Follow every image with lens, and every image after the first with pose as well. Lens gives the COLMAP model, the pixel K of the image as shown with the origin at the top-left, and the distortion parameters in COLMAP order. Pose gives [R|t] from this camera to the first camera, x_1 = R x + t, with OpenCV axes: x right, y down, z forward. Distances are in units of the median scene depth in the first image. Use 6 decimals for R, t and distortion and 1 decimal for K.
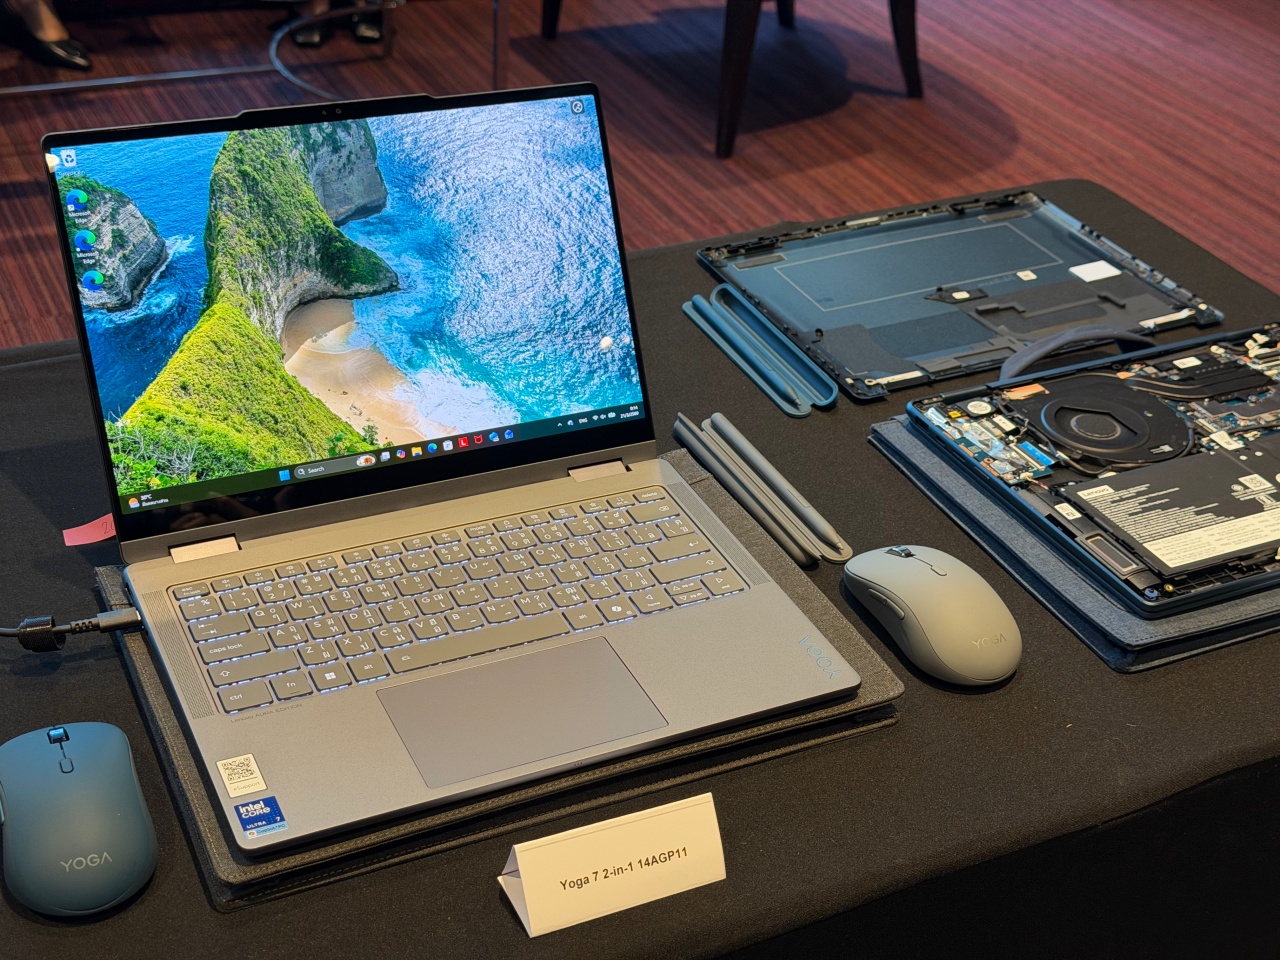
lens RADIAL K [[1846.7, 0, 640.0], [0, 1846.7, 480.0], [0, 0, 1]] dist [0.226836, -0.530915]
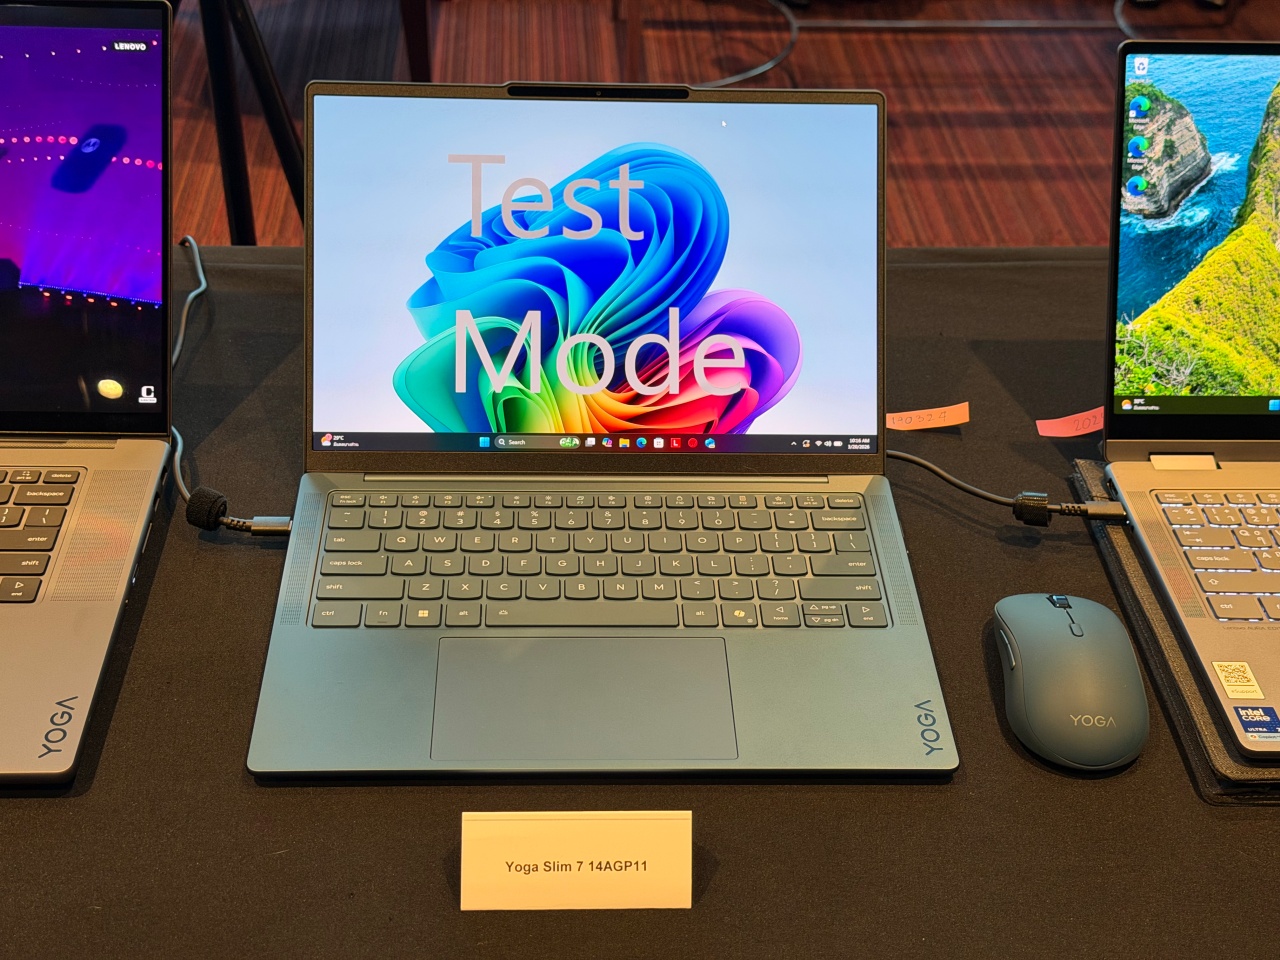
lens RADIAL K [[1846.7, 0, 640.0], [0, 1846.7, 480.0], [0, 0, 1]] dist [0.226836, -0.530915]
pose [[0.919110, 0.194008, -0.342925, -0.154872], [-0.188177, 0.980833, 0.050549, 0.051532], [0.346159, 0.018070, 0.938002, -0.063139]]
